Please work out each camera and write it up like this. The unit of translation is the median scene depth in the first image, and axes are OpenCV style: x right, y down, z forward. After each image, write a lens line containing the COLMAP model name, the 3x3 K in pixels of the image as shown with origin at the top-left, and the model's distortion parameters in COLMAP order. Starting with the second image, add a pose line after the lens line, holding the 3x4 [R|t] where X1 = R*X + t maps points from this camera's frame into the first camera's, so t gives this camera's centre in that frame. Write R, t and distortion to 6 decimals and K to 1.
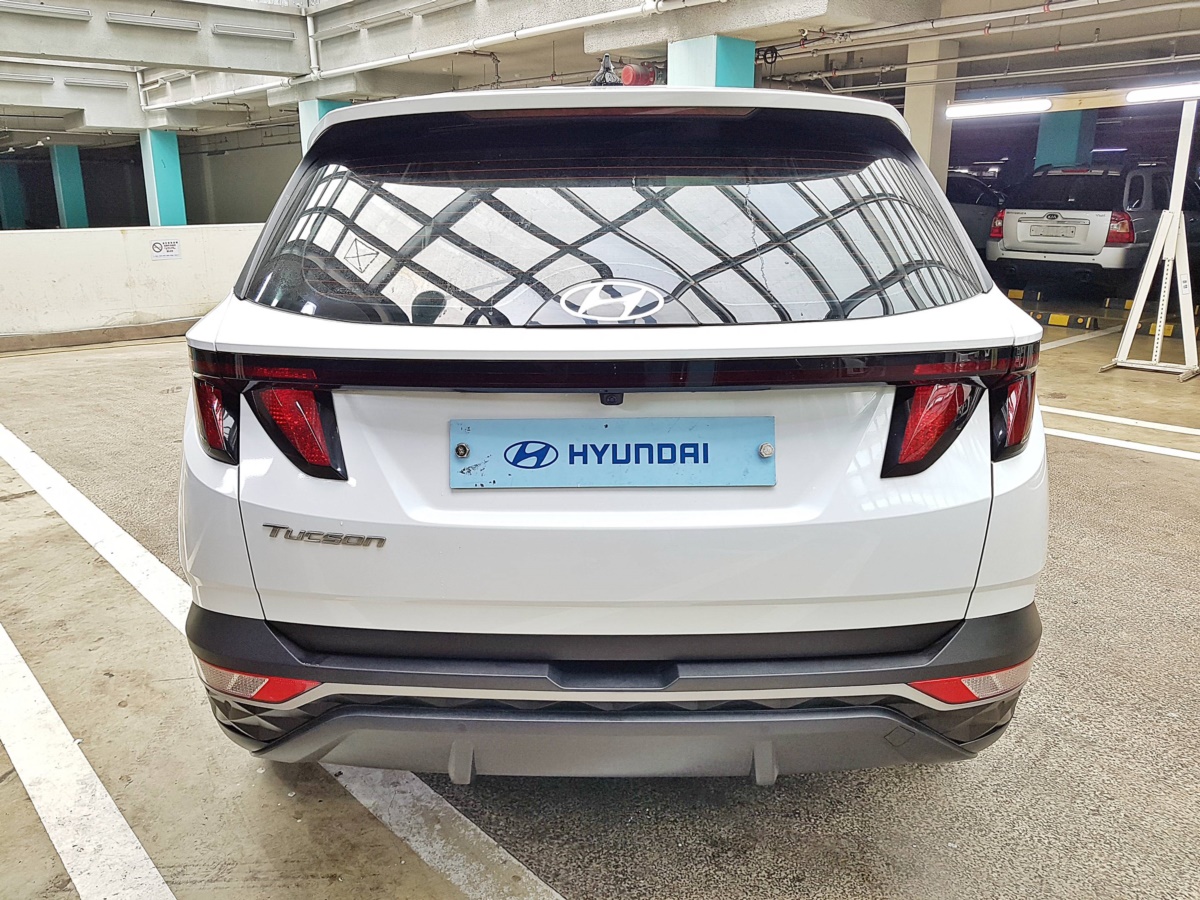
lens RADIAL K [[926.4, 0, 600.0], [0, 926.4, 450.0], [0, 0, 1]] dist [-0.006746, 0.001386]
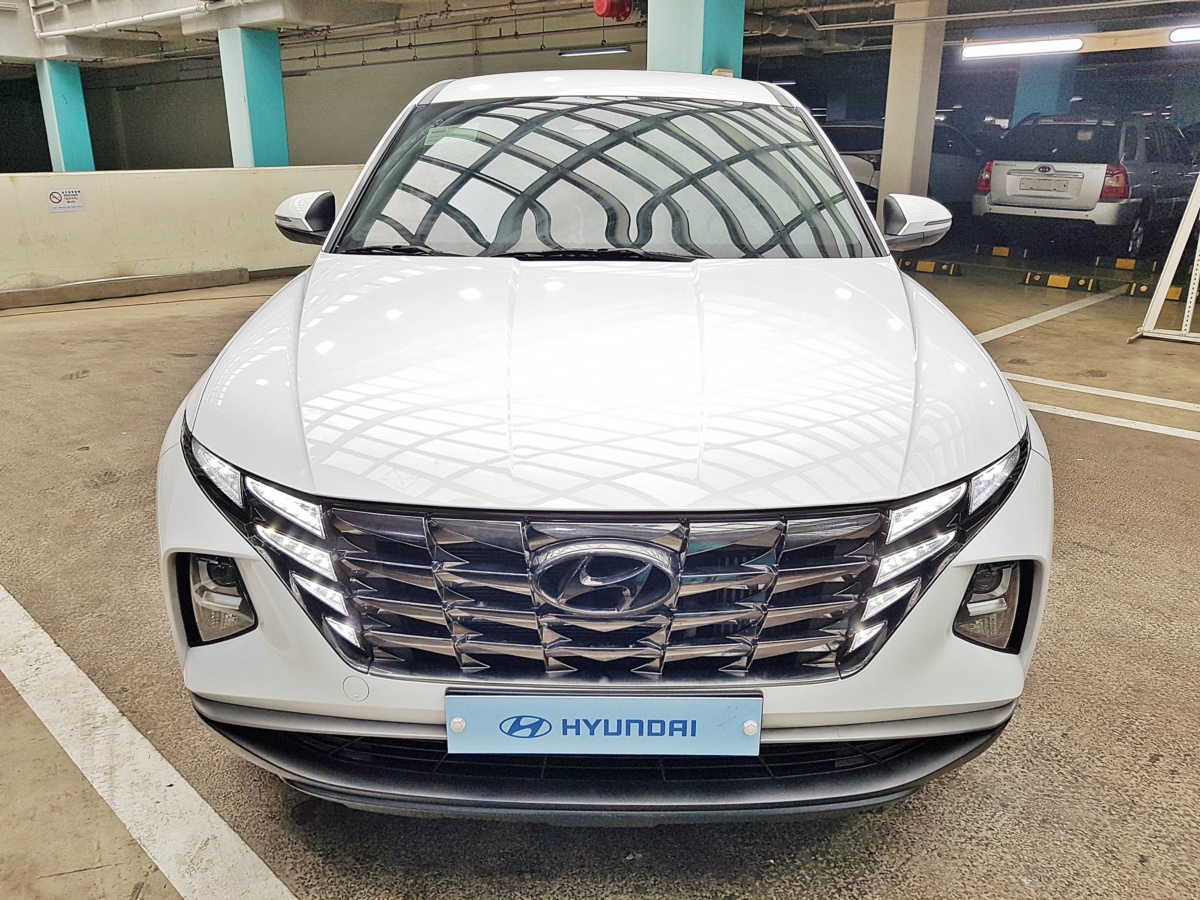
lens RADIAL K [[911.0, 0, 600.0], [0, 911.0, 450.0], [0, 0, 1]] dist [0.002340, -0.004408]
pose [[0.997278, -0.013566, 0.072468, -0.034350], [0.009279, 0.998205, 0.059166, -0.026326], [-0.073140, -0.058332, 0.995614, 0.093272]]
